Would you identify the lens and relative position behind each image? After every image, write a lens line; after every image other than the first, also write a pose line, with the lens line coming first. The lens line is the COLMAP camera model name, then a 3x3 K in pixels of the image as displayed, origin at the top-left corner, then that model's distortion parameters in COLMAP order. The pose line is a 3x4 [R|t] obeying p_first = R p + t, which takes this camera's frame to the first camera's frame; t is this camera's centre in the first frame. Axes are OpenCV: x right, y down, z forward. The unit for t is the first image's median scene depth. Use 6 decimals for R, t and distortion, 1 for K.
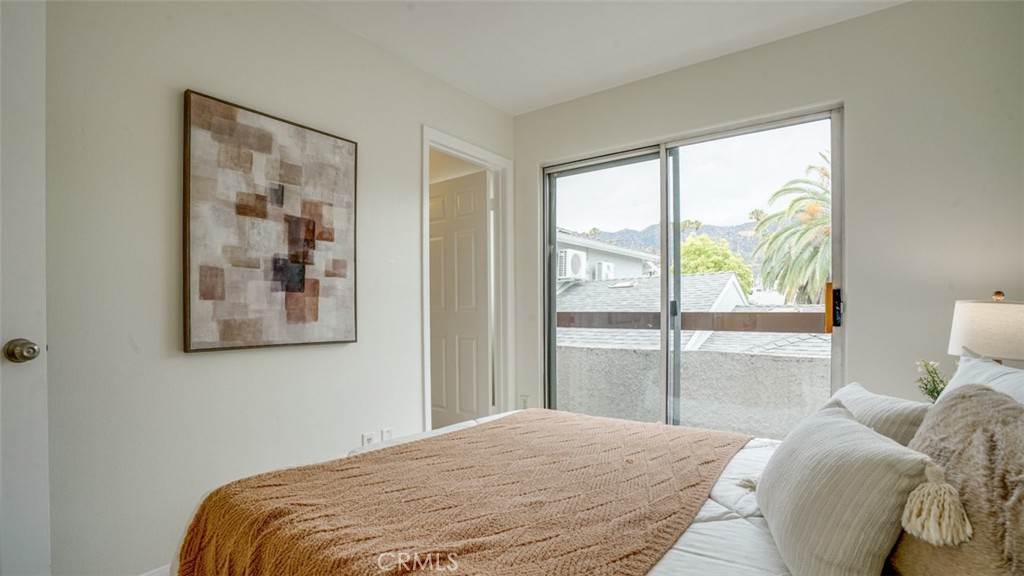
lens RADIAL K [[485.7, 0, 513.3], [0, 485.7, 307.9], [0, 0, 1]] dist [-0.001913, -0.000038]
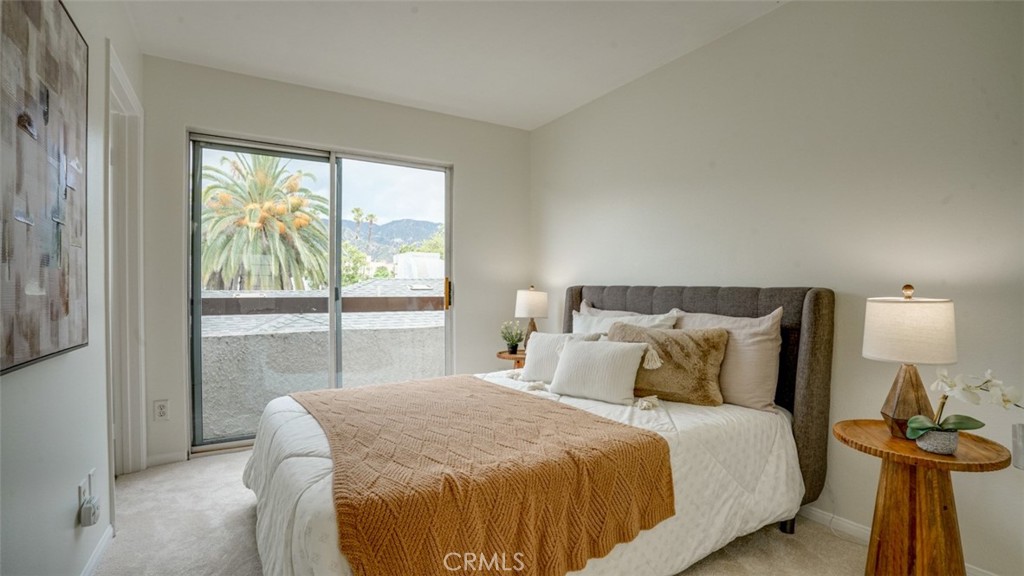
lens RADIAL K [[483.0, 0, 512.0], [0, 483.0, 288.0], [0, 0, 1]] dist [-0.001542, 0.000073]
pose [[0.402989, 0.010315, 0.915147, -0.562521], [0.000482, 0.999934, -0.011483, 0.000128], [-0.915205, 0.005069, 0.402957, 0.144894]]
